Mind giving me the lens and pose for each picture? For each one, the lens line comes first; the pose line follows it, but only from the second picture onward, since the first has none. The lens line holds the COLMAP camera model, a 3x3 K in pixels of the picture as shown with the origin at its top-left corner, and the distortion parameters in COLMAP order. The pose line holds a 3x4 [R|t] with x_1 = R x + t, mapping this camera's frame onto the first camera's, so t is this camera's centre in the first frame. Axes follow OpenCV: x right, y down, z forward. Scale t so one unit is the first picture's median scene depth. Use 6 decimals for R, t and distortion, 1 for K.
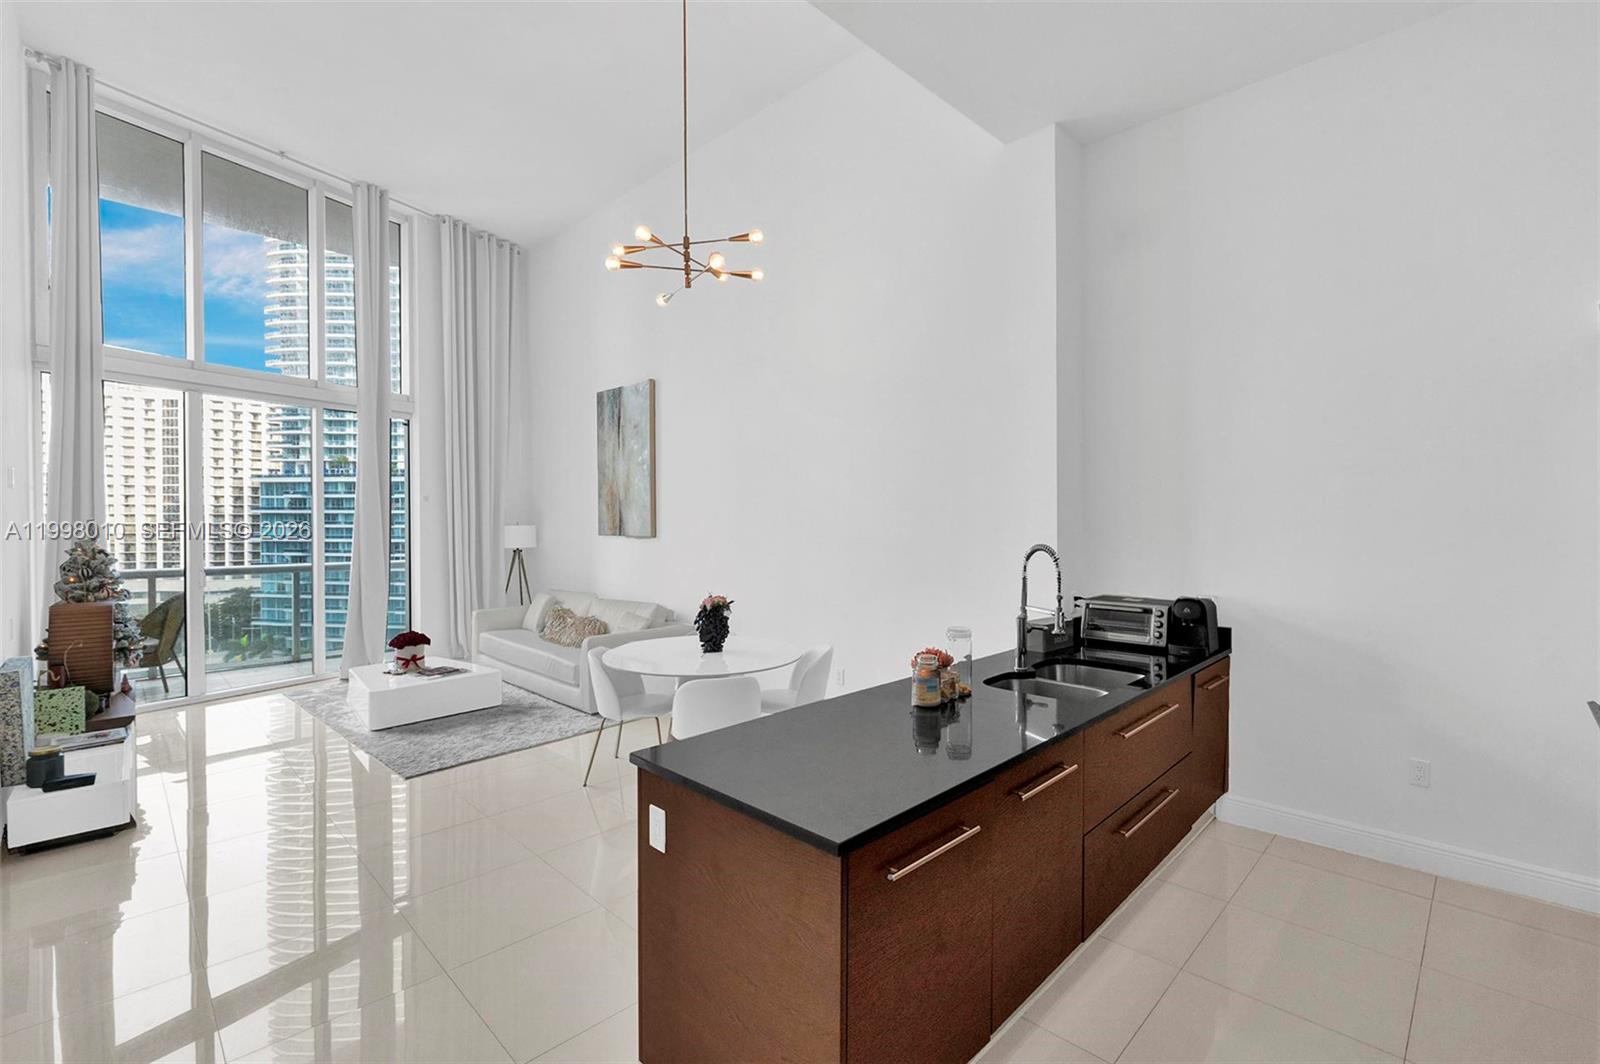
lens RADIAL K [[701.9, 0, 805.5], [0, 701.9, 522.7], [0, 0, 1]] dist [-0.014966, -0.000058]
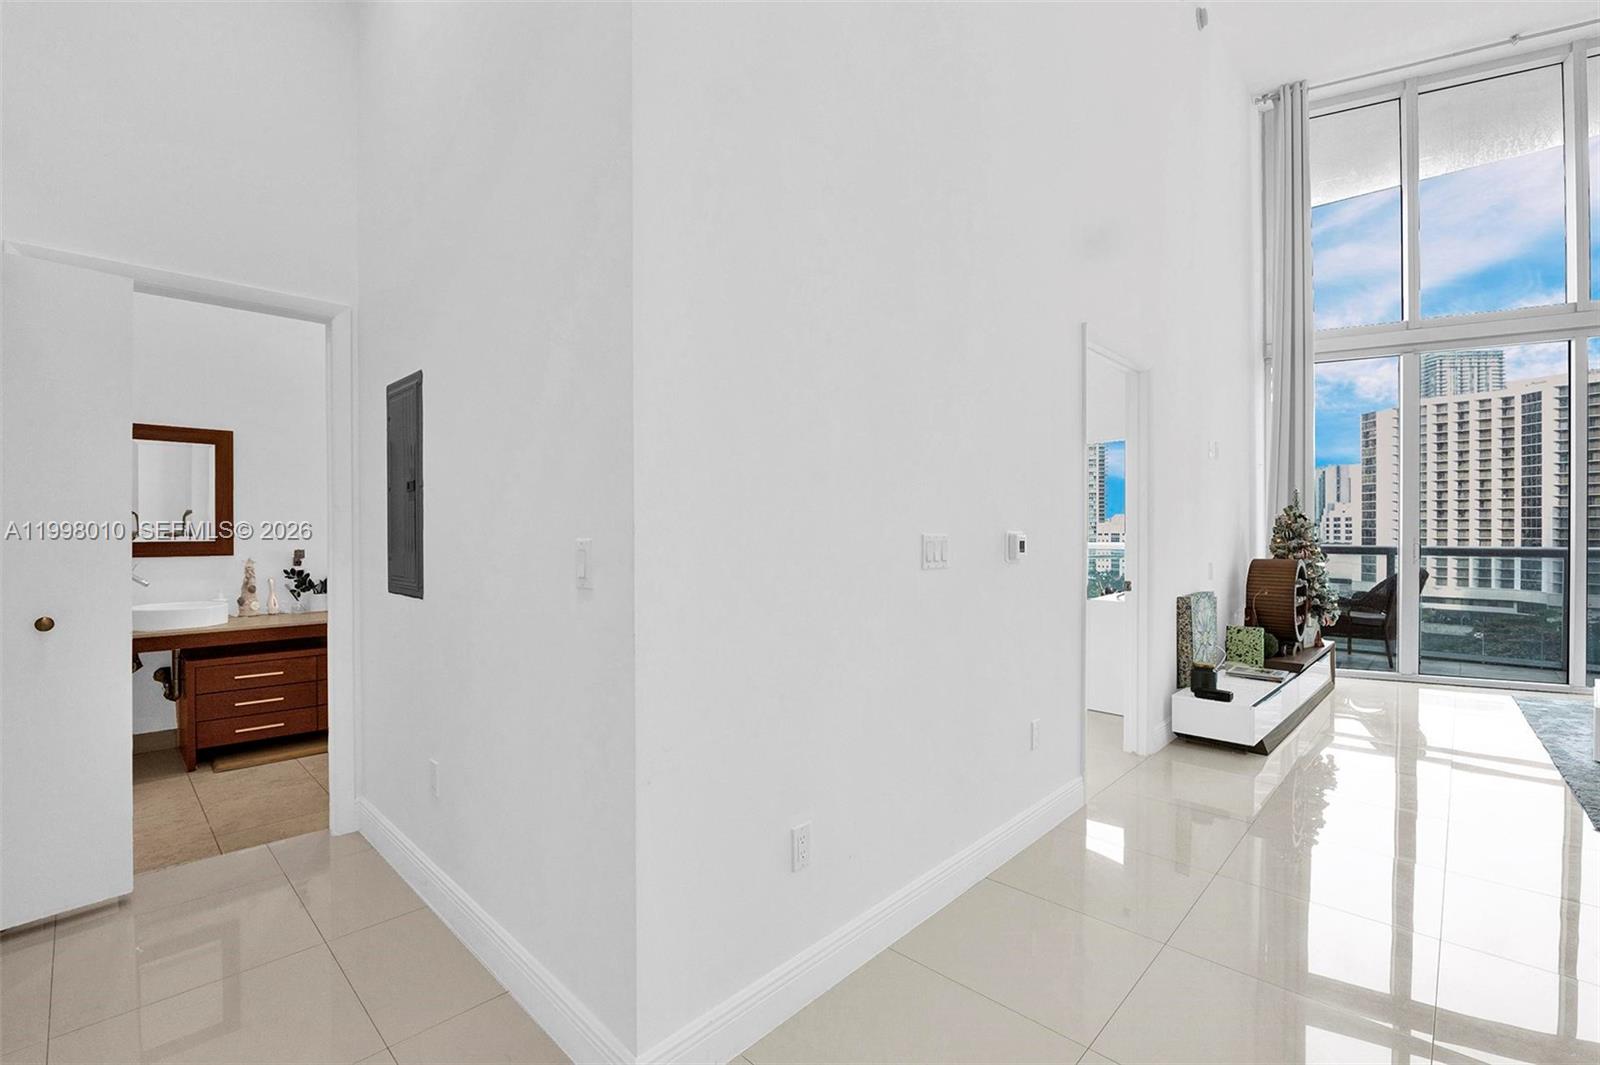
lens RADIAL K [[710.2, 0, 790.6], [0, 710.2, 535.8], [0, 0, 1]] dist [-0.005190, -0.000541]
pose [[0.011631, 0.006282, -0.999913, 0.096365], [0.000772, 0.999980, 0.006291, 0.065680], [0.999932, -0.000845, 0.011626, 0.176890]]
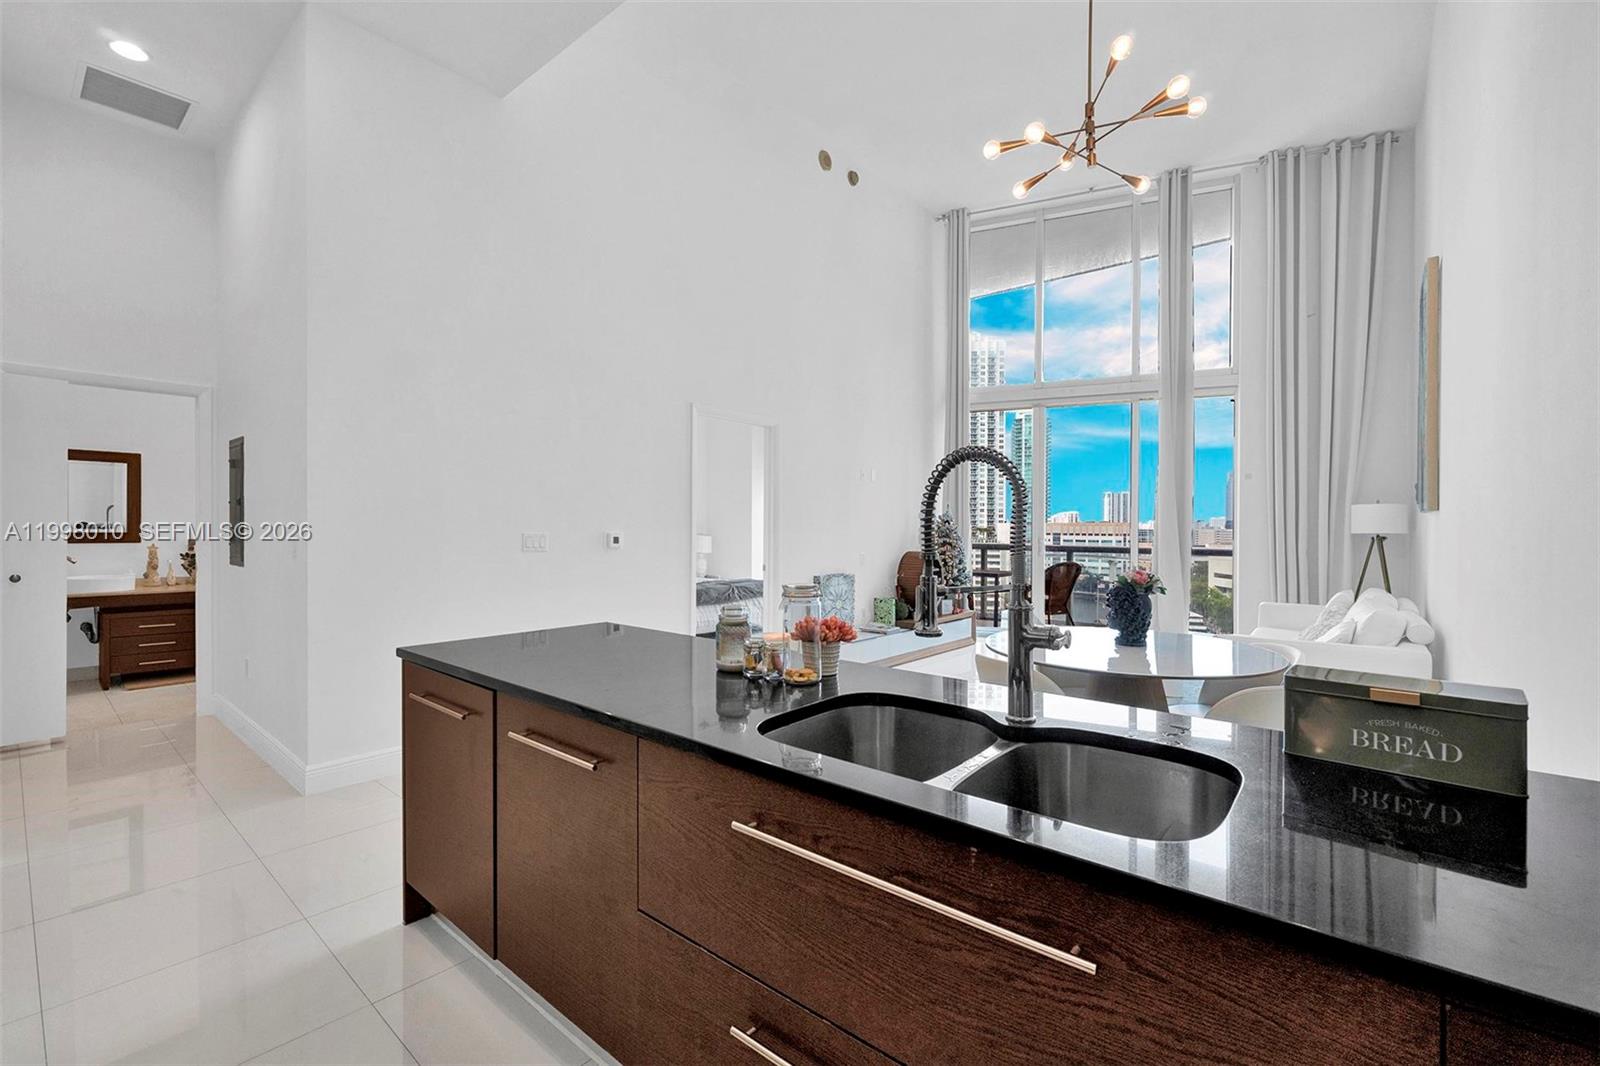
lens RADIAL K [[696.4, 0, 797.8], [0, 696.4, 535.7], [0, 0, 1]] dist [0.025386, -0.015662]
pose [[0.071933, 0.011621, -0.997342, 0.519236], [-0.009520, 0.999895, 0.010964, 0.058438], [0.997364, 0.008706, 0.072036, 0.552799]]
